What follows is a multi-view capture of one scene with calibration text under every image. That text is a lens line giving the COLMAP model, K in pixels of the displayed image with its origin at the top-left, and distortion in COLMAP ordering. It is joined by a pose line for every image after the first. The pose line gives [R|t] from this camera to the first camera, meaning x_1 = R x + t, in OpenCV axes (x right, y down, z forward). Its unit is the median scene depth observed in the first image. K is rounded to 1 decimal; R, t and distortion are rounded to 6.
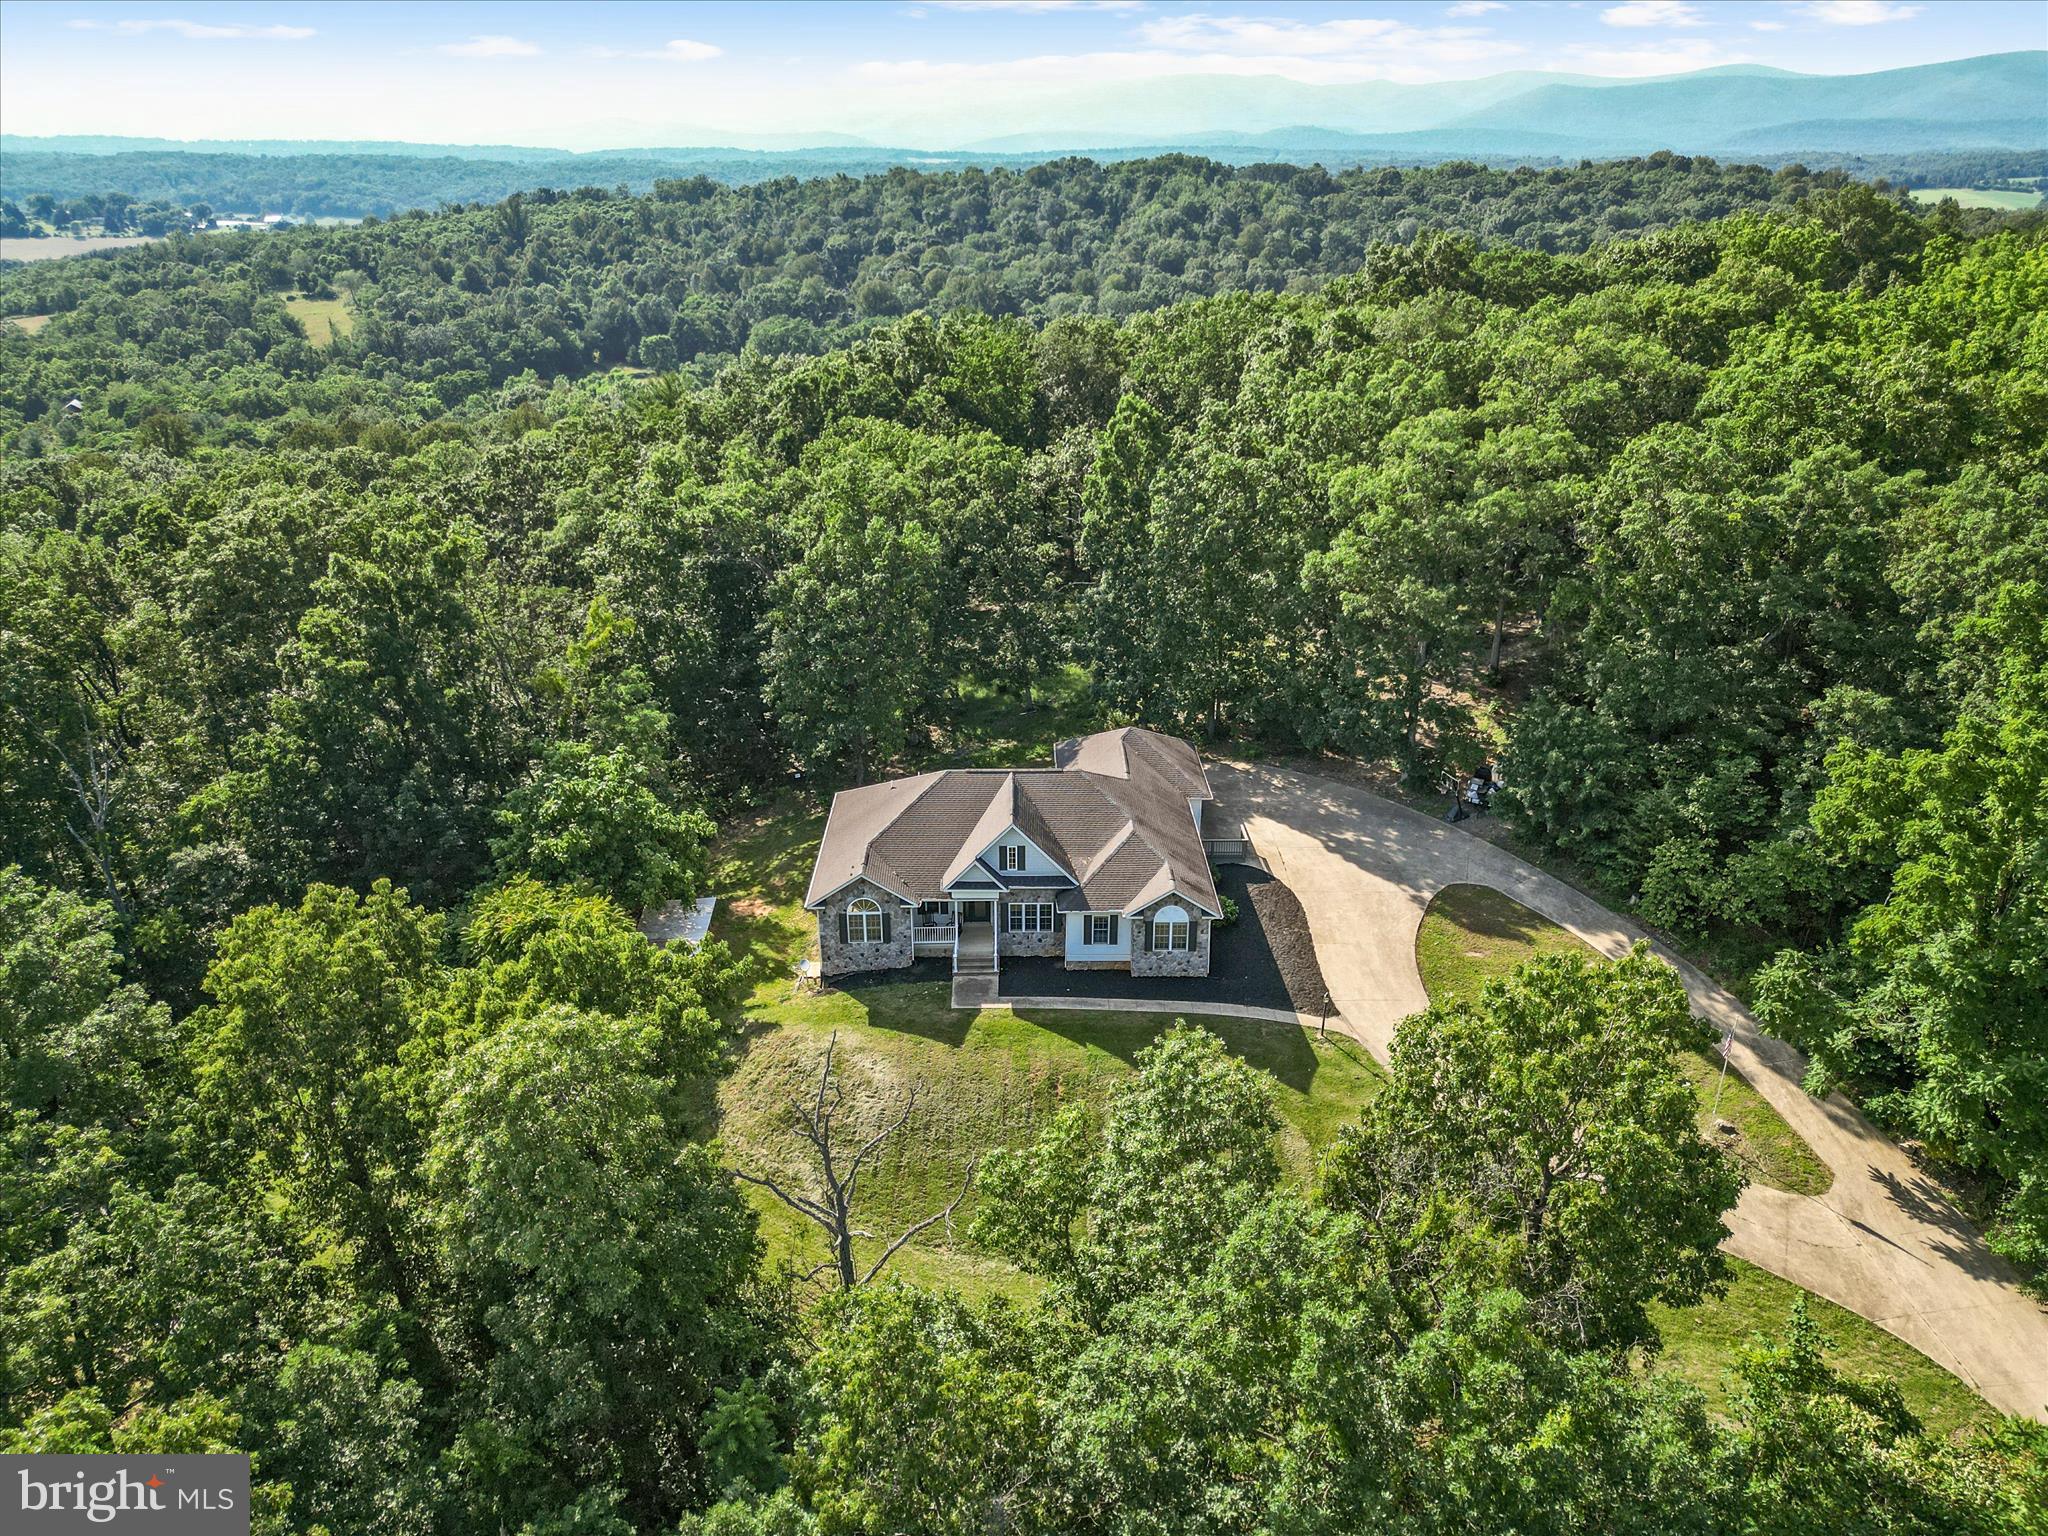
lens RADIAL K [[1466.9, 0, 1024.0], [0, 1466.9, 768.0], [0, 0, 1]] dist [0.059992, -0.032865]
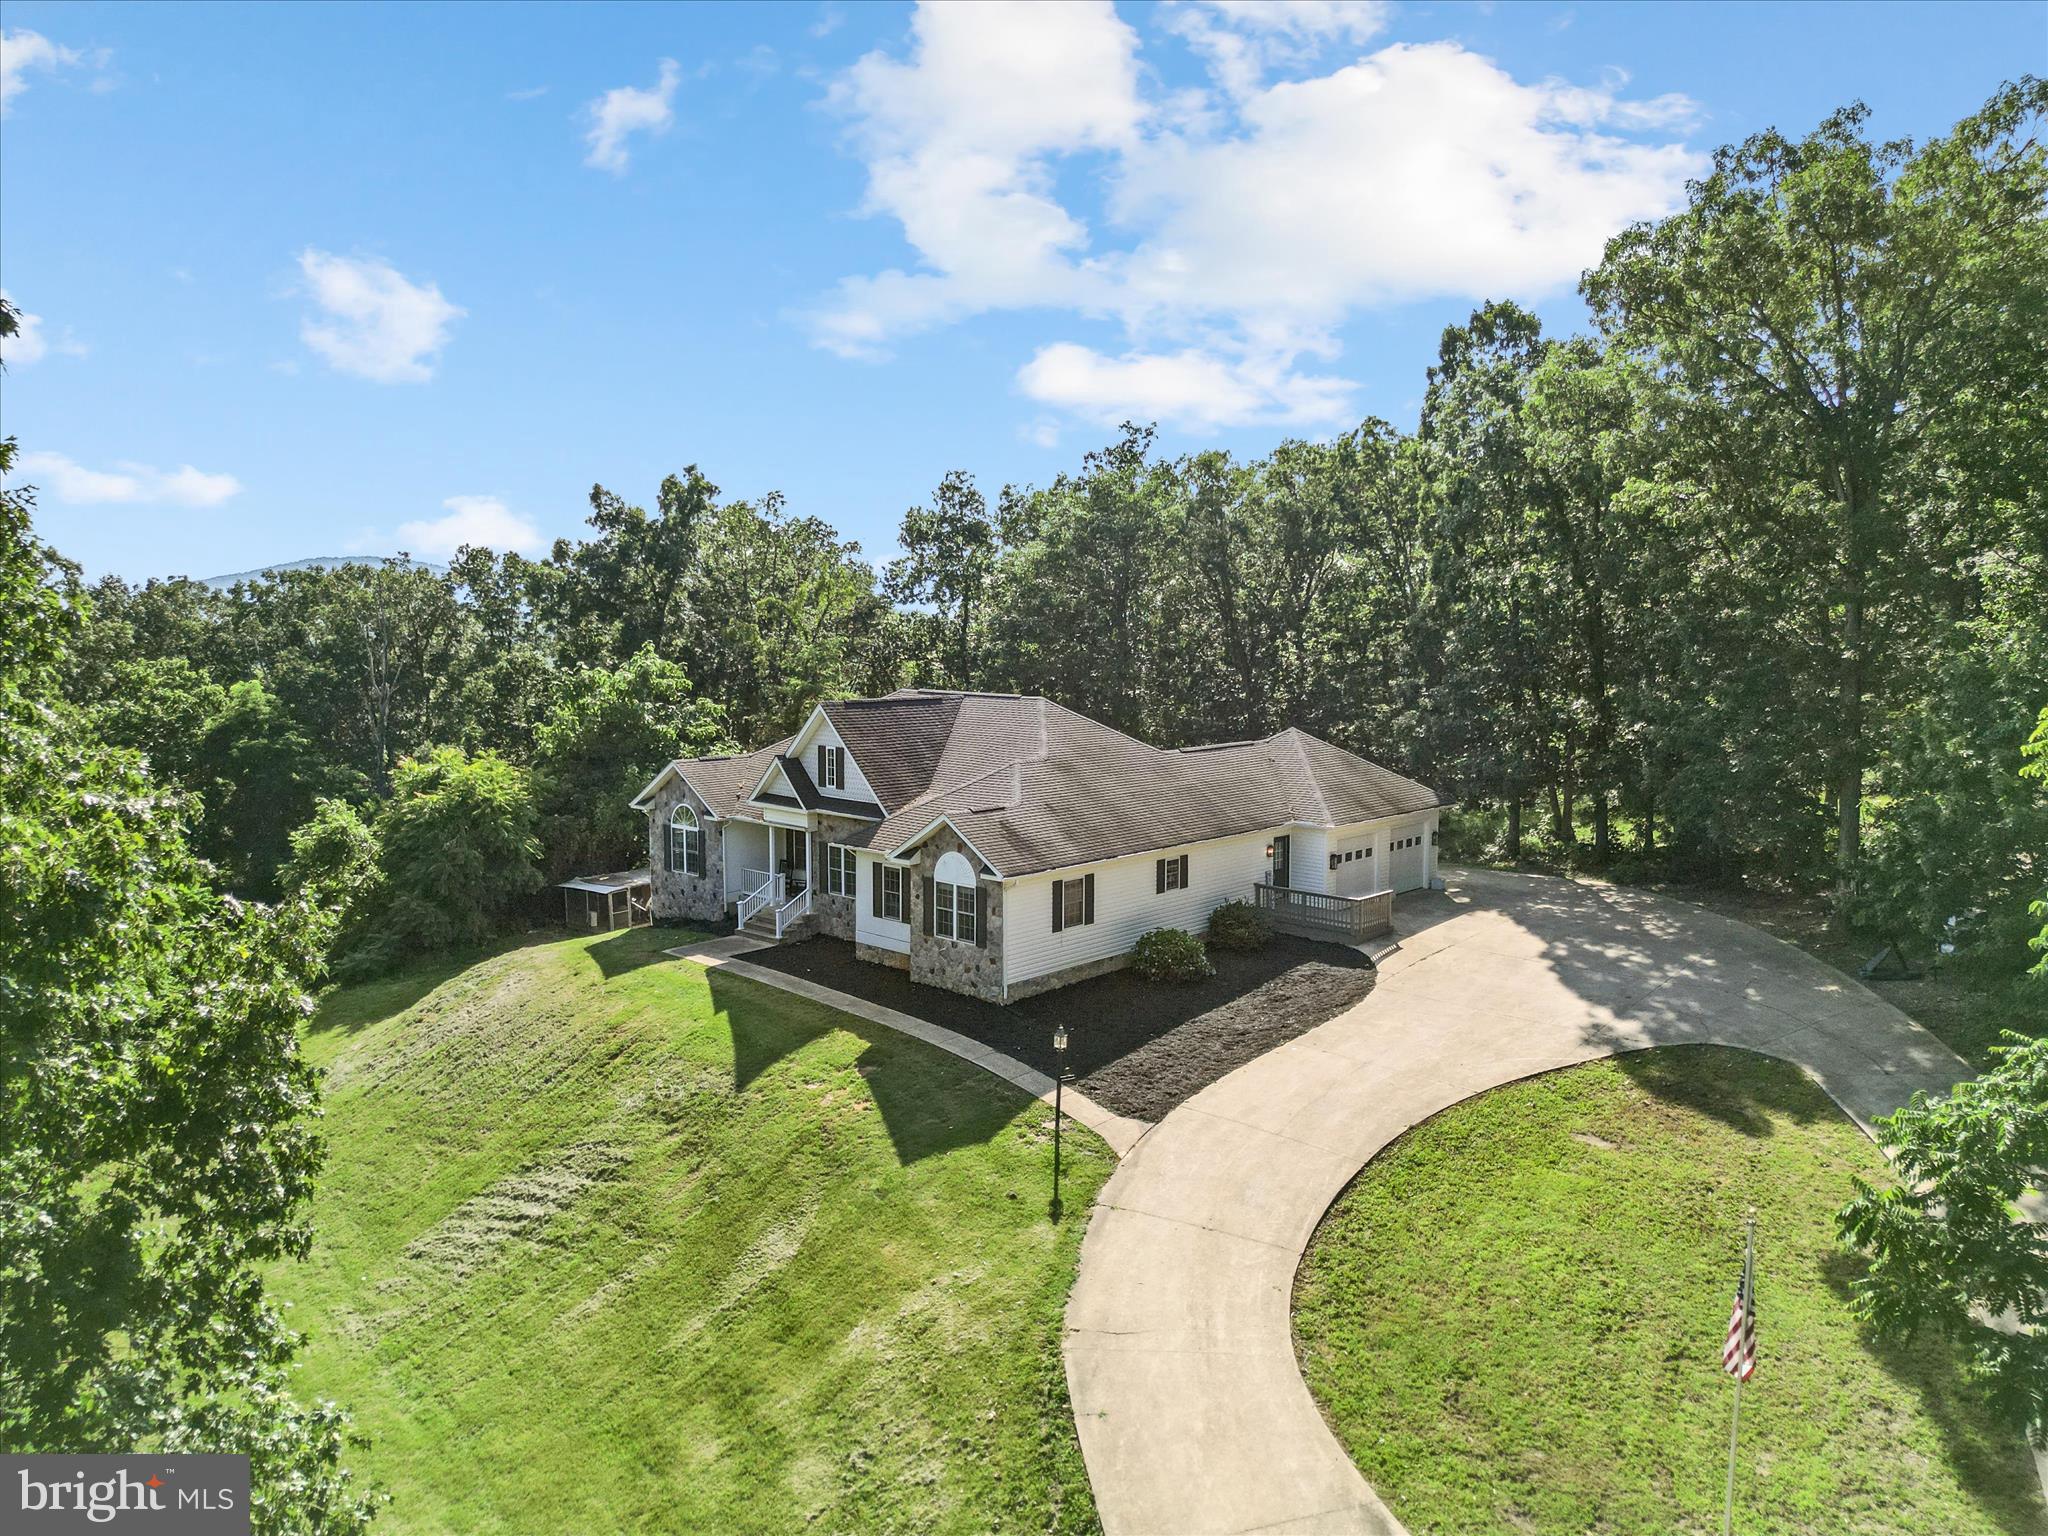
lens RADIAL K [[1466.9, 0, 1024.0], [0, 1466.9, 768.0], [0, 0, 1]] dist [0.059992, -0.032865]
pose [[0.724524, 0.080039, -0.684586, 0.406186], [-0.274508, 0.944571, -0.180087, 0.126306], [0.632226, 0.318402, 0.706336, 0.480820]]
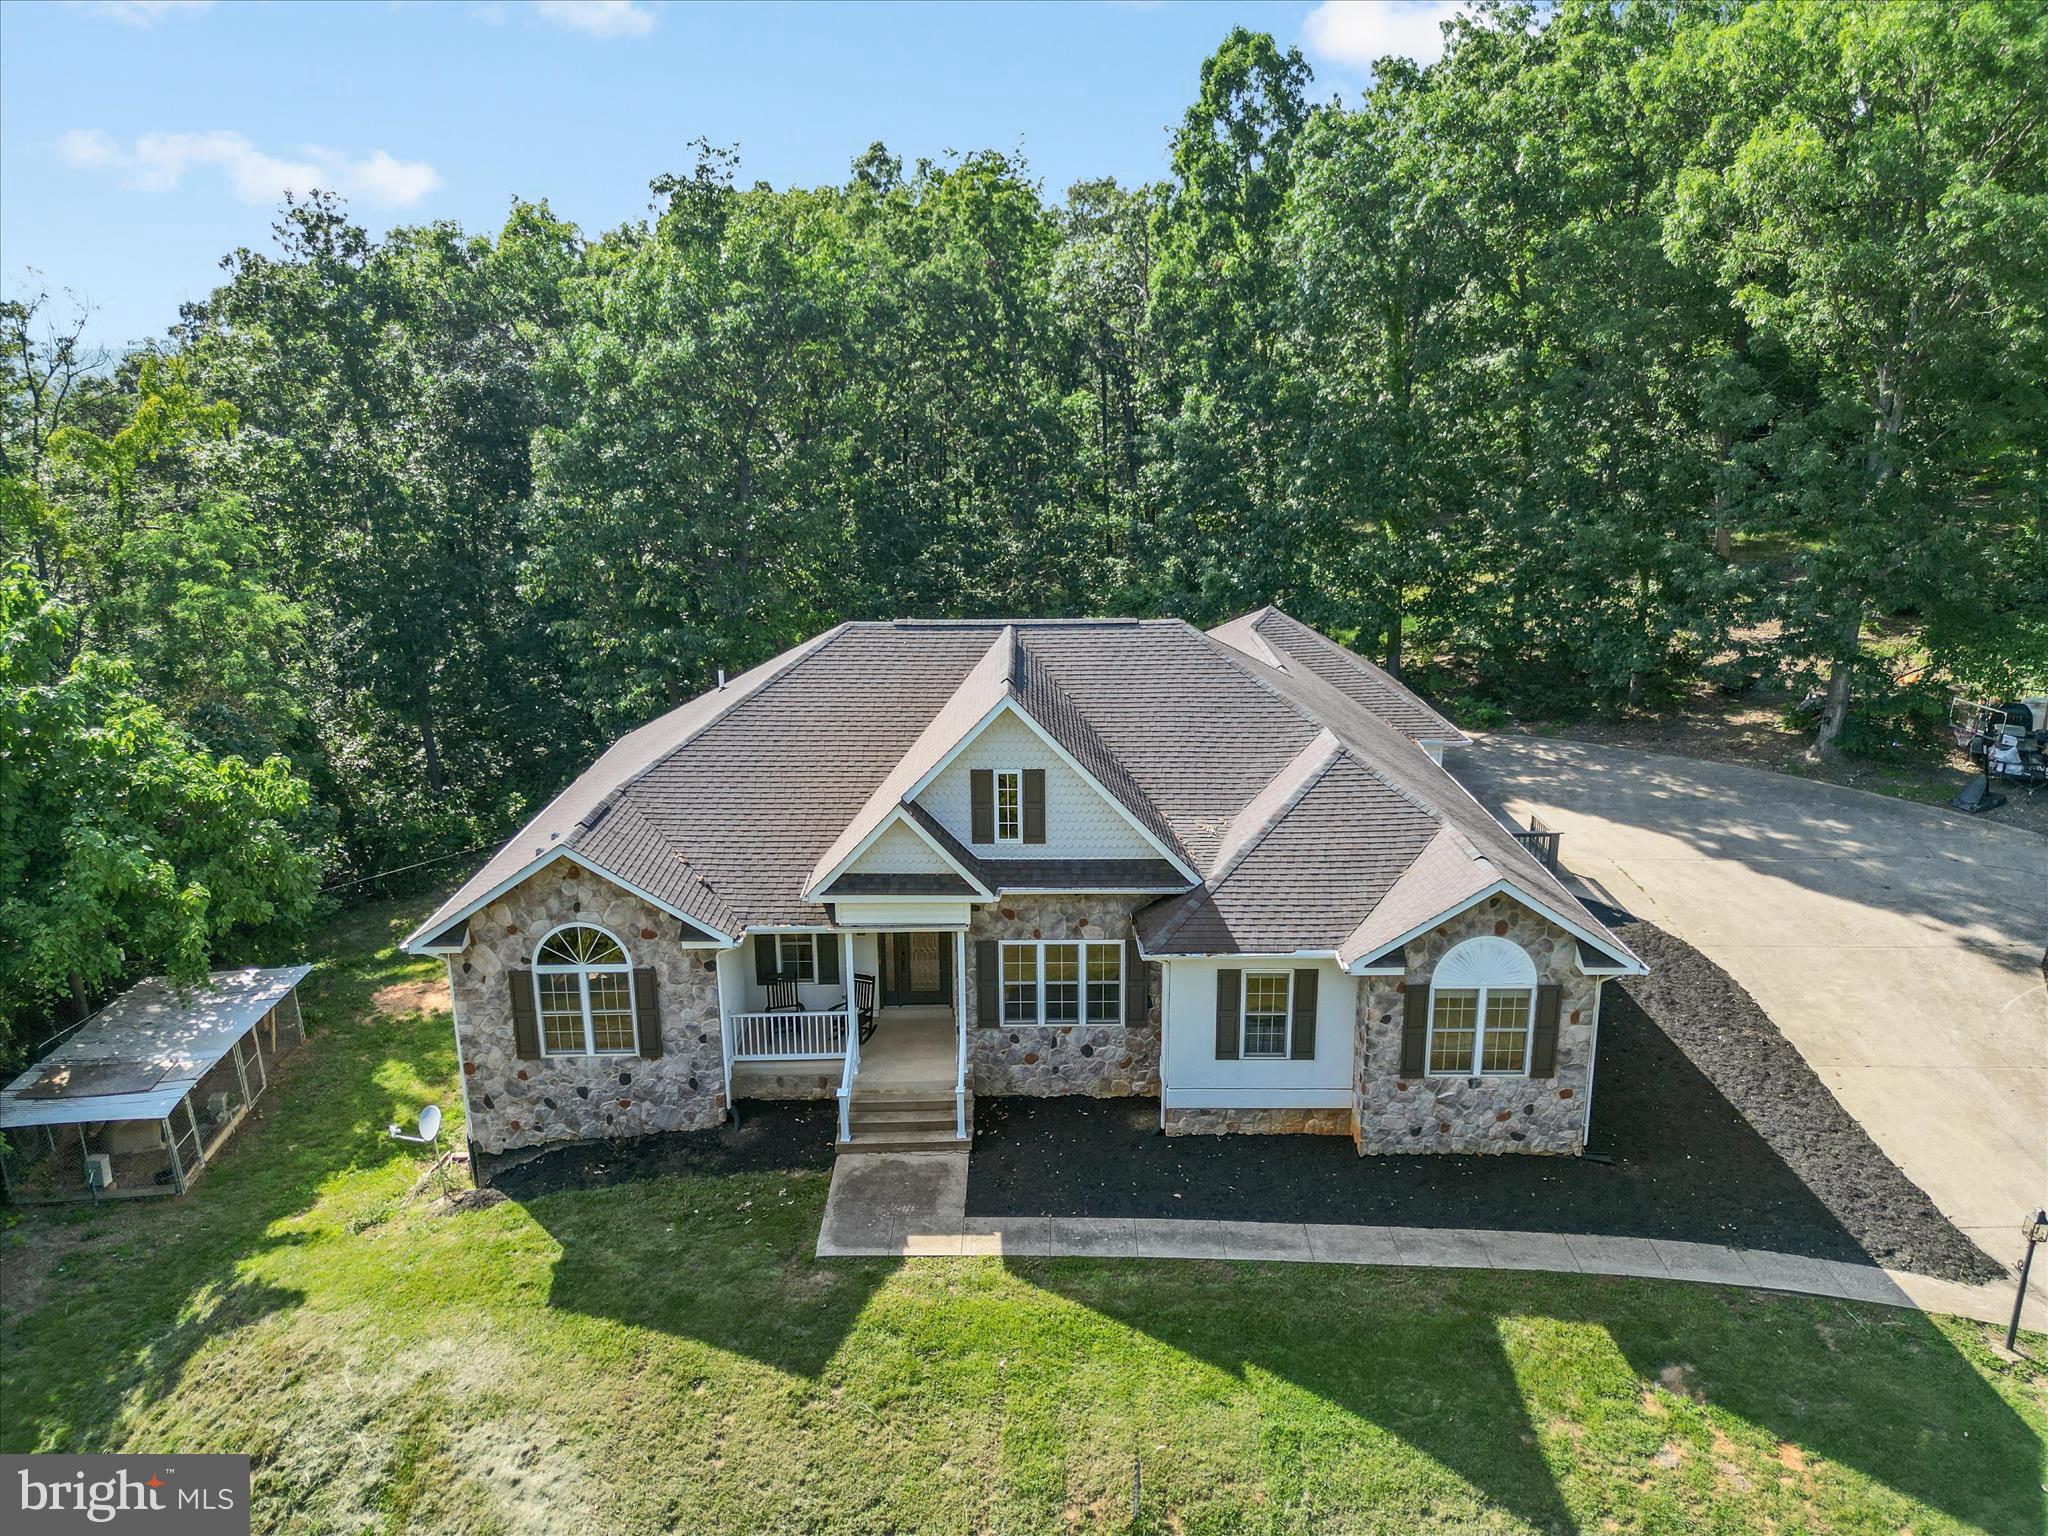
lens RADIAL K [[1519.6, 0, 1024.0], [0, 1519.6, 768.0], [0, 0, 1]] dist [0.020856, -0.002701]
pose [[0.999955, -0.003333, -0.008880, -0.000811], [0.002317, 0.993706, -0.111994, 0.075171], [0.009197, 0.111969, 0.993669, 0.520142]]
